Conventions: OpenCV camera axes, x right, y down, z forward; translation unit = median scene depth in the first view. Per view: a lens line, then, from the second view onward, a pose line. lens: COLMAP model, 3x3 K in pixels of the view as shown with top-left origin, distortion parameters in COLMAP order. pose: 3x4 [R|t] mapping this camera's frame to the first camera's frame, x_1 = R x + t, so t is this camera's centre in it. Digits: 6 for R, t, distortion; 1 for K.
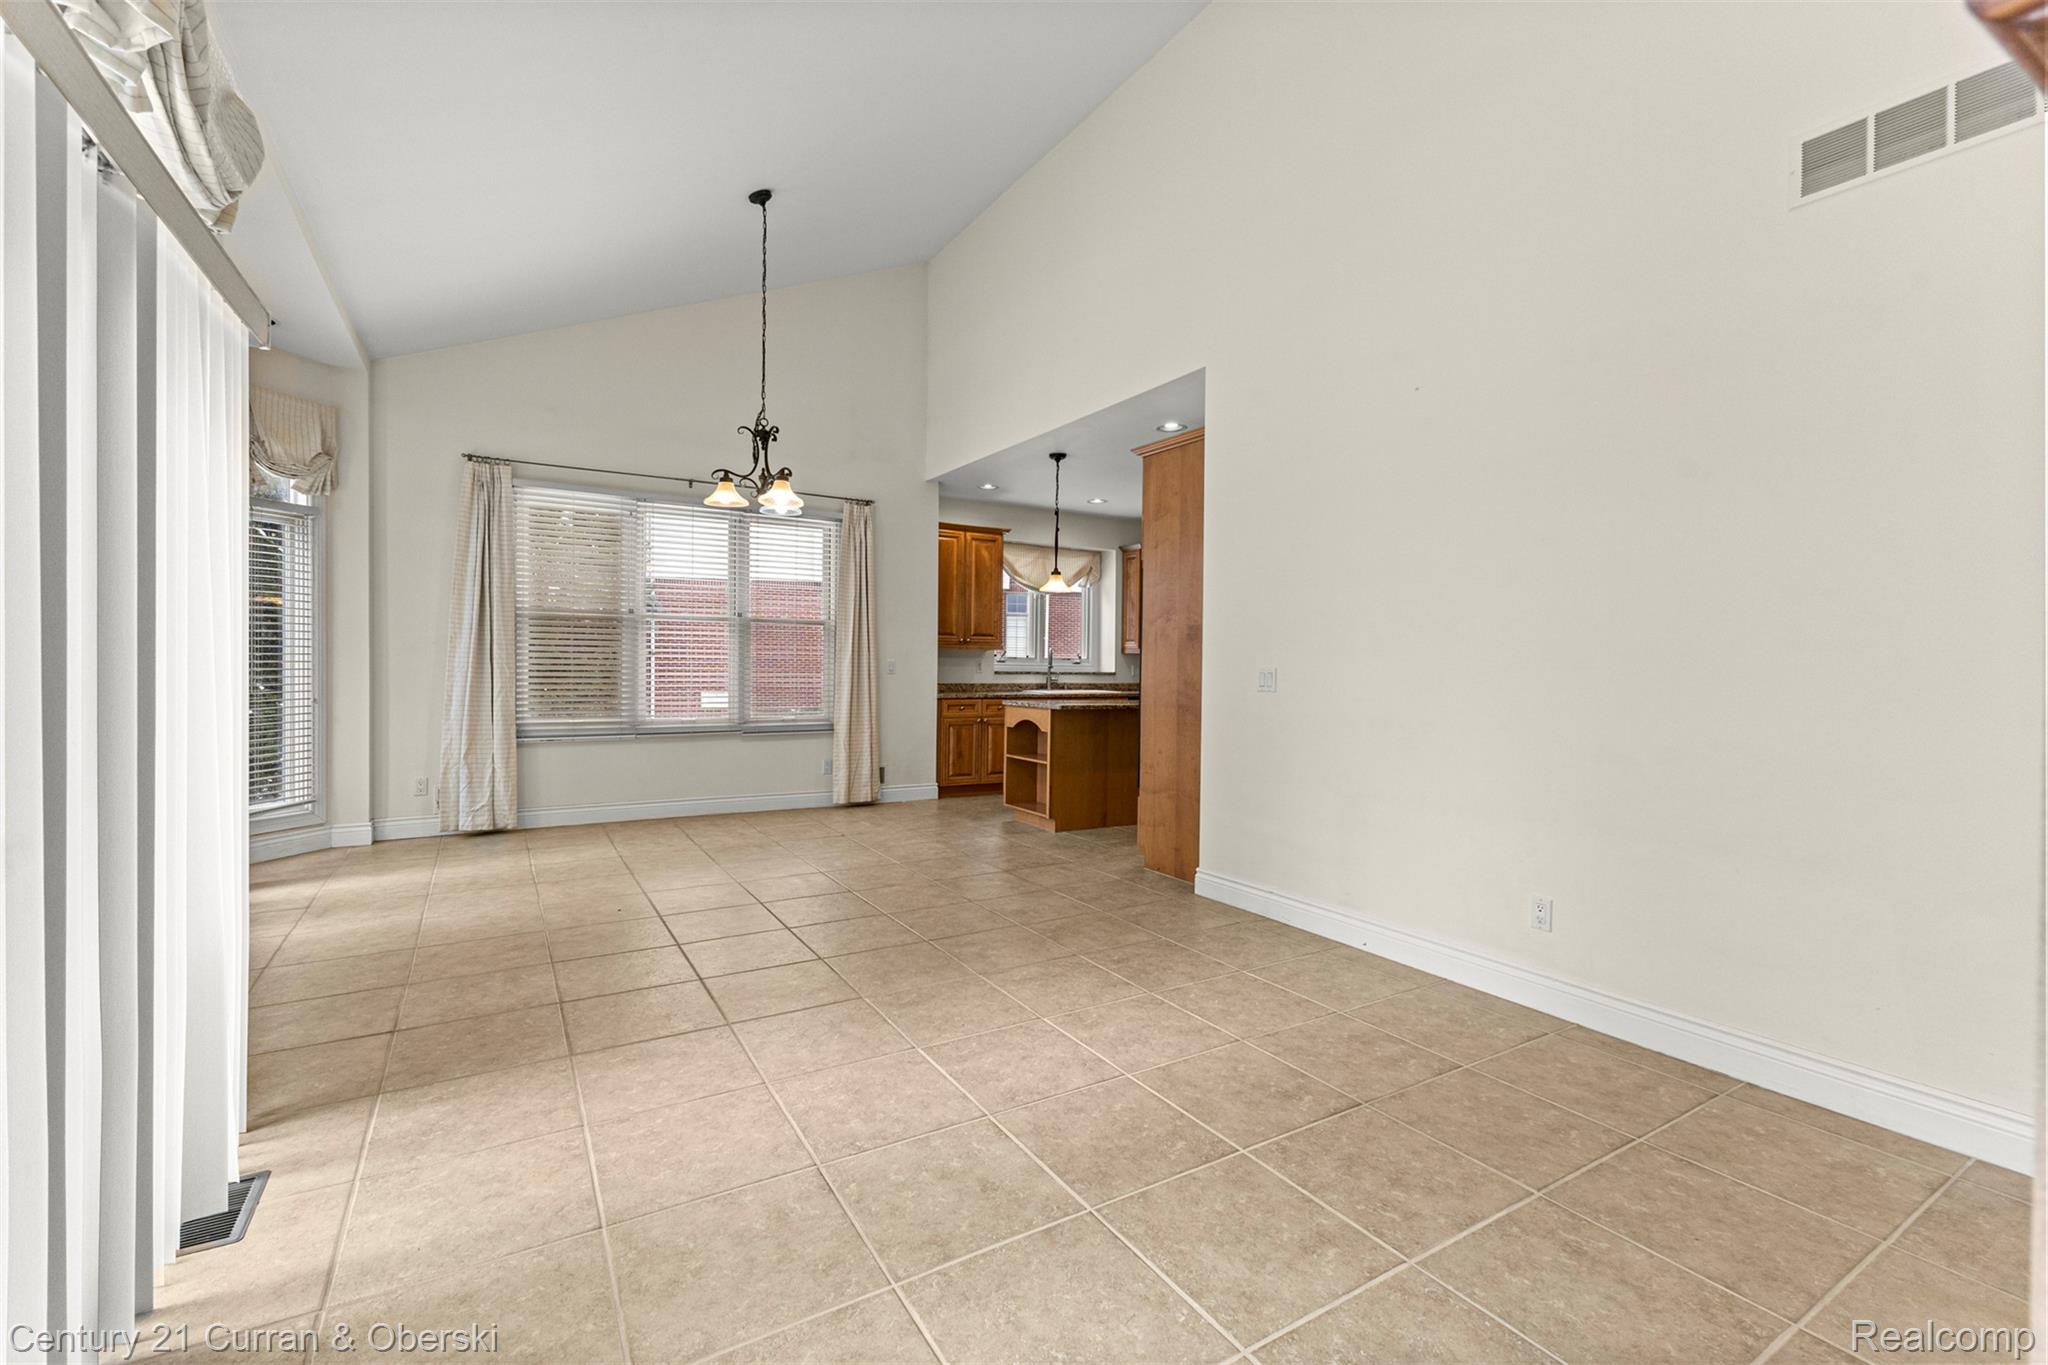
lens RADIAL K [[891.6, 0, 1025.5], [0, 891.6, 673.9], [0, 0, 1]] dist [0.000147, 0.000000]
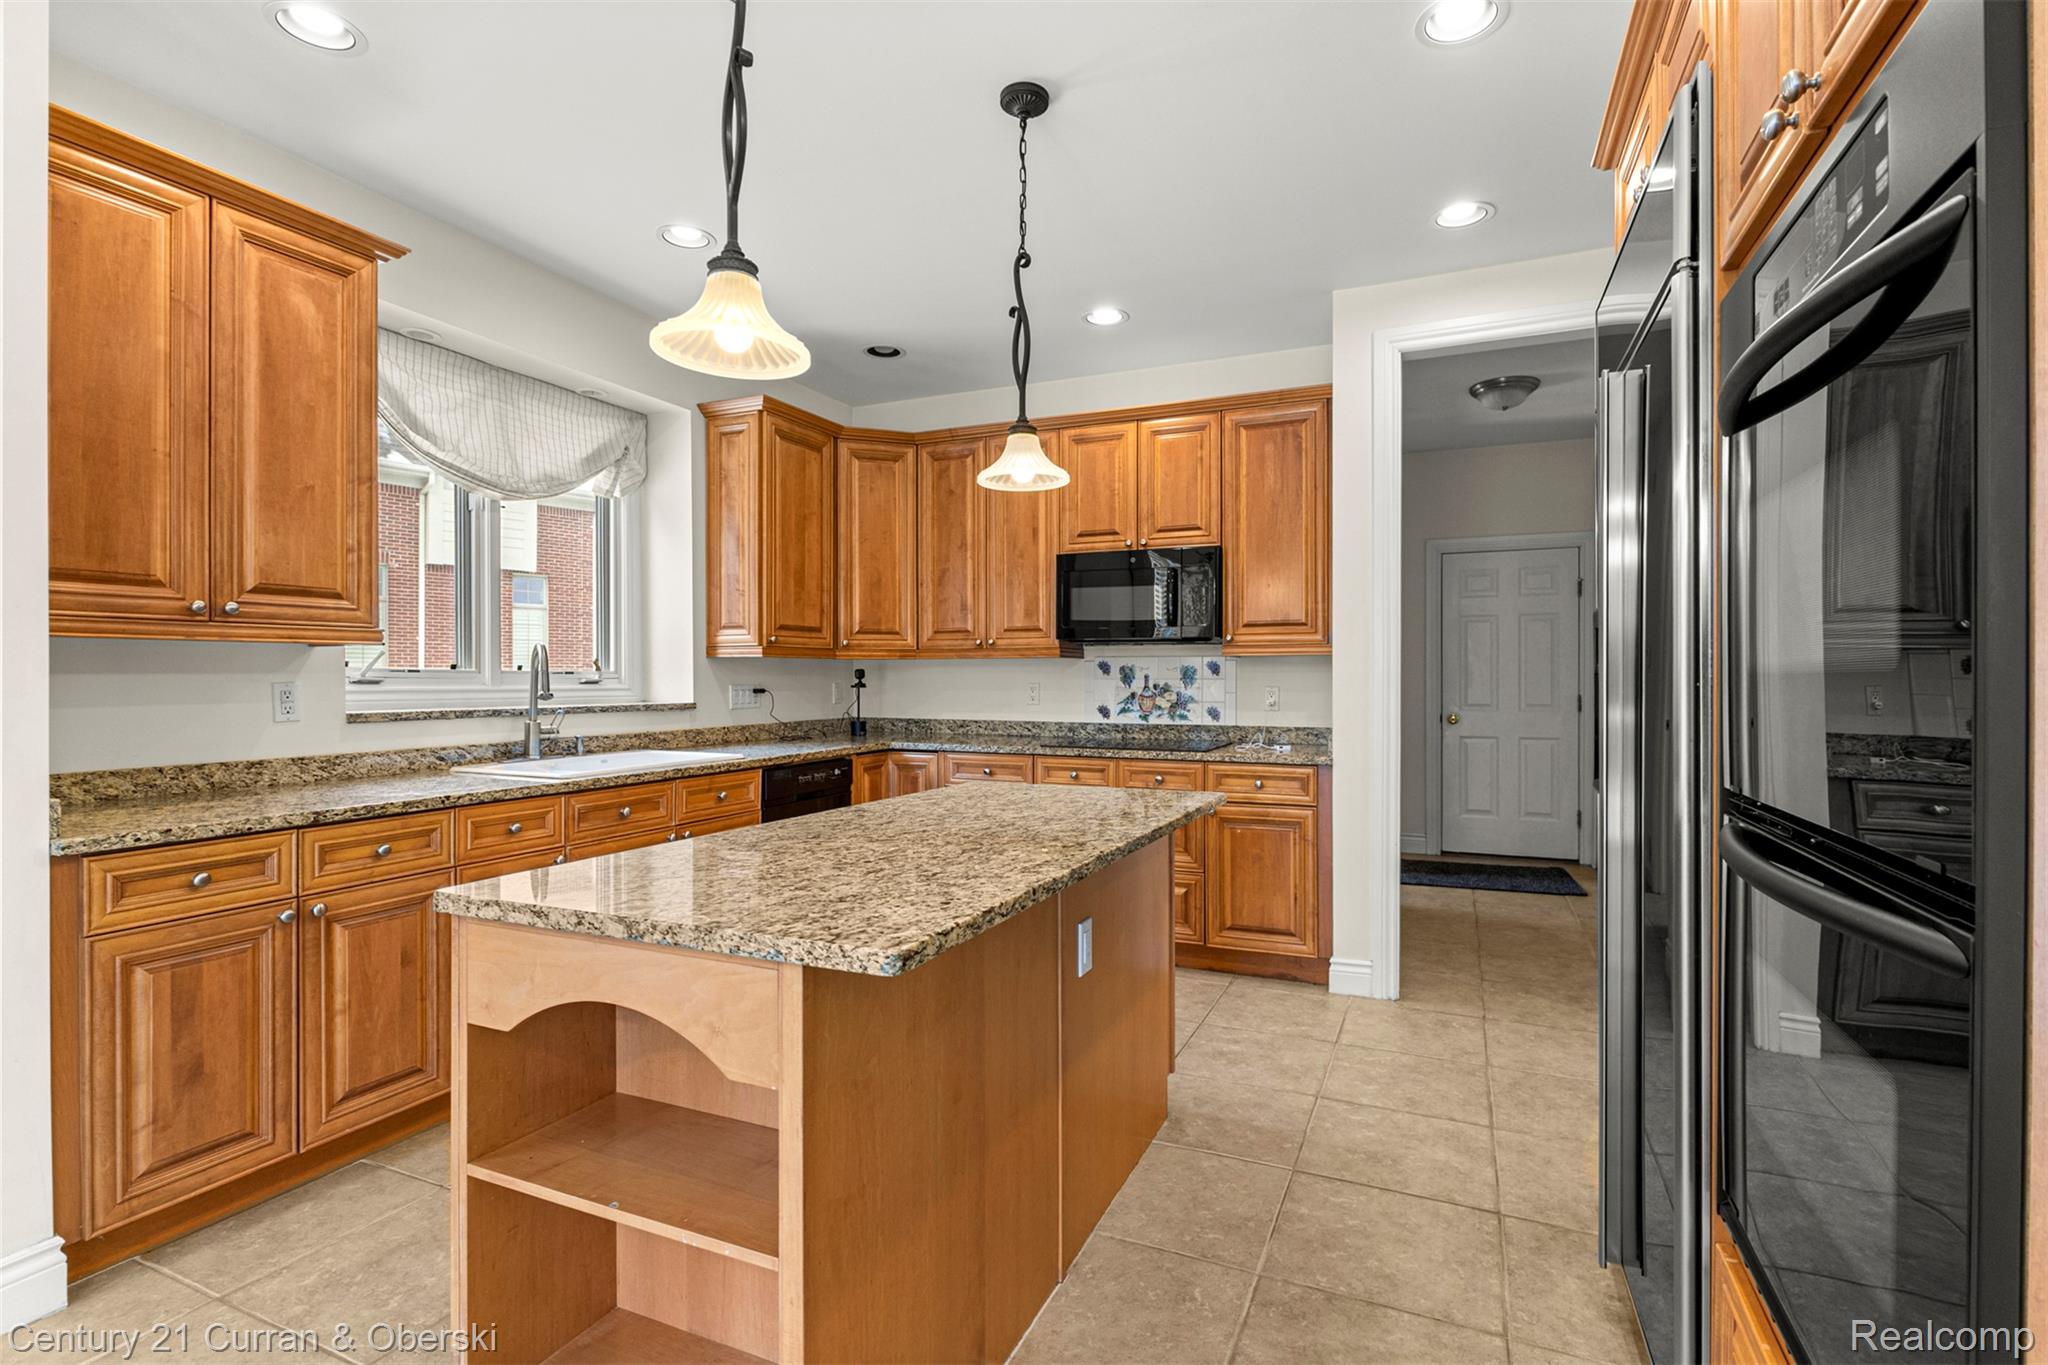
lens RADIAL K [[958.3, 0, 1030.0], [0, 958.3, 683.1], [0, 0, 1]] dist [-0.005685, -0.000668]
pose [[0.819674, -0.016075, 0.572605, -0.031136], [0.017531, 0.999842, 0.002974, -0.010903], [-0.572562, 0.007600, 0.819826, 0.613764]]
